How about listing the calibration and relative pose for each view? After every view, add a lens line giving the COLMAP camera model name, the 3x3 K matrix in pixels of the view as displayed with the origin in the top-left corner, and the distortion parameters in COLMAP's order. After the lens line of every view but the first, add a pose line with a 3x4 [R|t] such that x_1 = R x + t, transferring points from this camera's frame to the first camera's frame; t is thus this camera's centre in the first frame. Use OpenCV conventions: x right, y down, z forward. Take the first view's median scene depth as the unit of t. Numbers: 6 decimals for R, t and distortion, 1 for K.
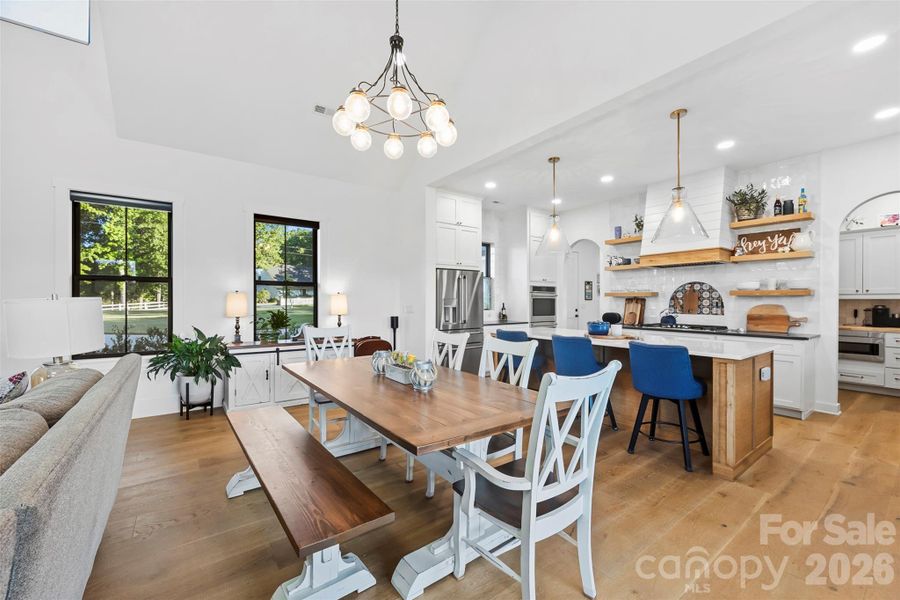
lens RADIAL K [[364.6, 0, 448.6], [0, 364.6, 302.2], [0, 0, 1]] dist [0.001292, -0.000431]
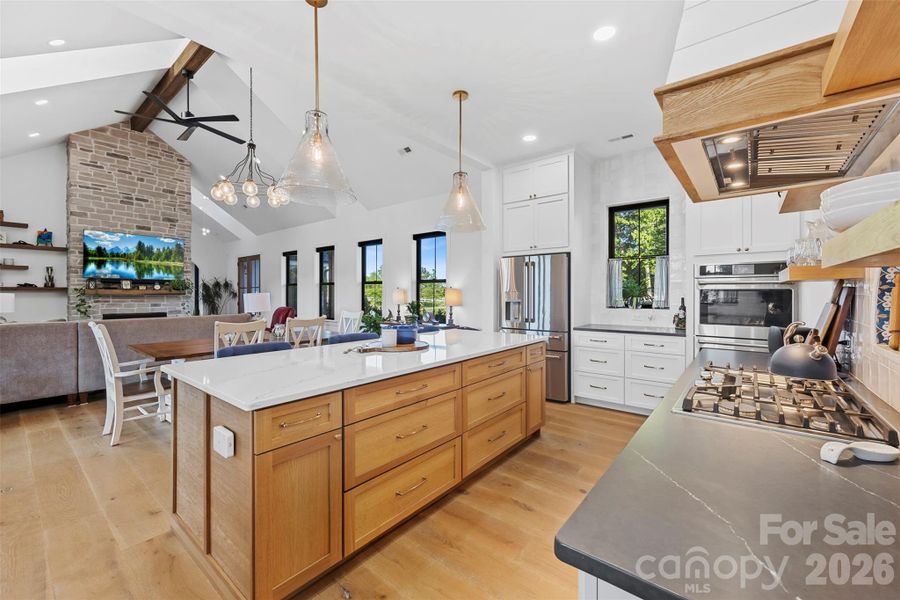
lens RADIAL K [[368.5, 0, 448.3], [0, 368.5, 295.4], [0, 0, 1]] dist [-0.000349, -0.000476]
pose [[0.248883, 0.003170, -0.968528, 0.904956], [-0.003925, 0.999990, 0.002264, -0.002497], [0.968526, 0.003238, 0.248893, 0.740451]]
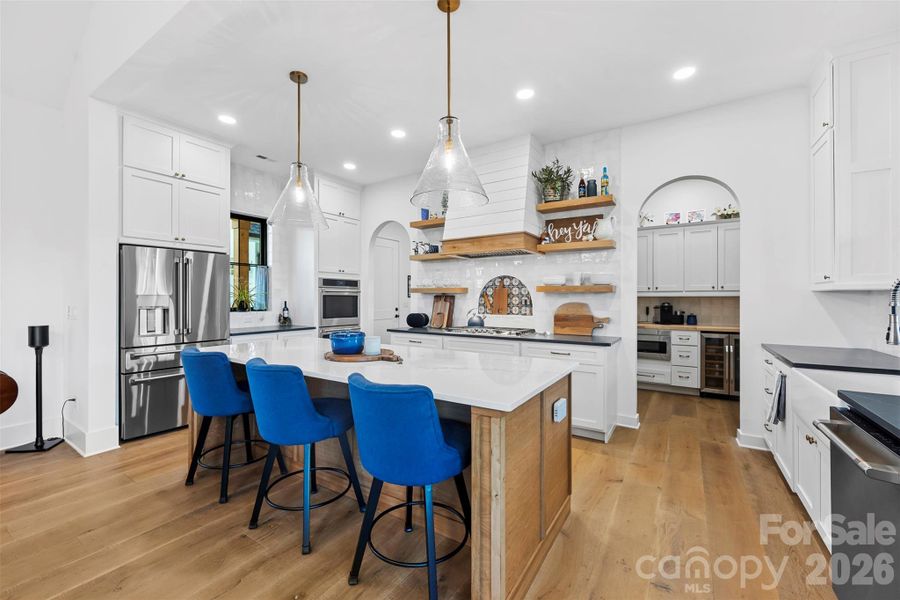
lens RADIAL K [[368.5, 0, 448.3], [0, 368.5, 295.4], [0, 0, 1]] dist [-0.000349, -0.000476]
pose [[0.935243, 0.002755, 0.353995, 0.284594], [0.001170, 0.999940, -0.010874, -0.001788], [-0.354004, 0.010584, 0.935184, 0.286941]]
